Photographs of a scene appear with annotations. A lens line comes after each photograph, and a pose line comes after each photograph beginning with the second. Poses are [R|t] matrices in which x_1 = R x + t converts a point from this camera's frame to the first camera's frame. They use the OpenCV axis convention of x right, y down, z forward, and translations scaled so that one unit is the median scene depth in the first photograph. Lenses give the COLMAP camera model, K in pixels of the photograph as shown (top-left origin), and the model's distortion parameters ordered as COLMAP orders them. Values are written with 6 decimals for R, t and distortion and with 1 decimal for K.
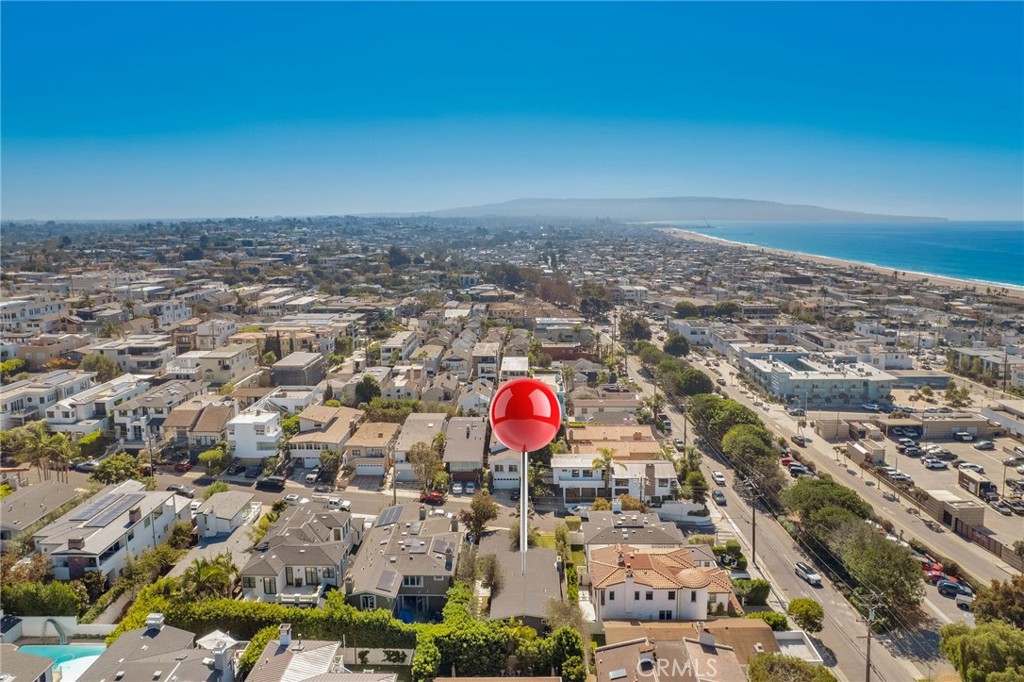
lens RADIAL K [[689.9, 0, 521.6], [0, 689.9, 341.4], [0, 0, 1]] dist [-0.031898, -0.001788]
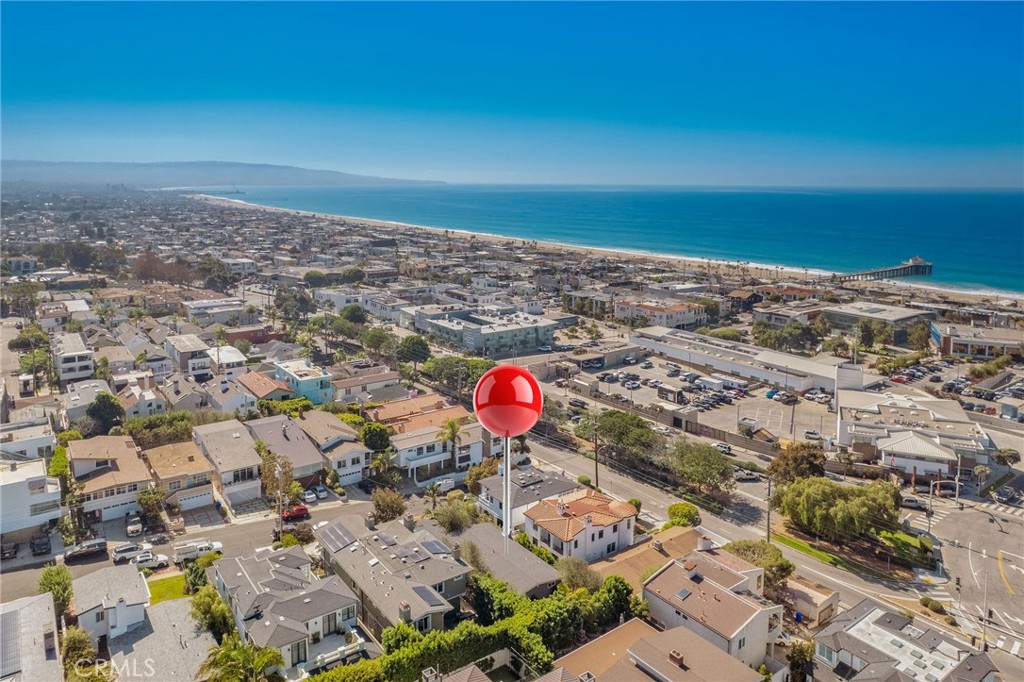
lens RADIAL K [[689.9, 0, 521.6], [0, 689.9, 341.4], [0, 0, 1]] dist [-0.031898, -0.001788]
pose [[0.805190, -0.130144, 0.578560, -0.328811], [0.101386, 0.991468, 0.081926, -0.027712], [-0.584286, -0.007308, 0.811515, 0.108277]]
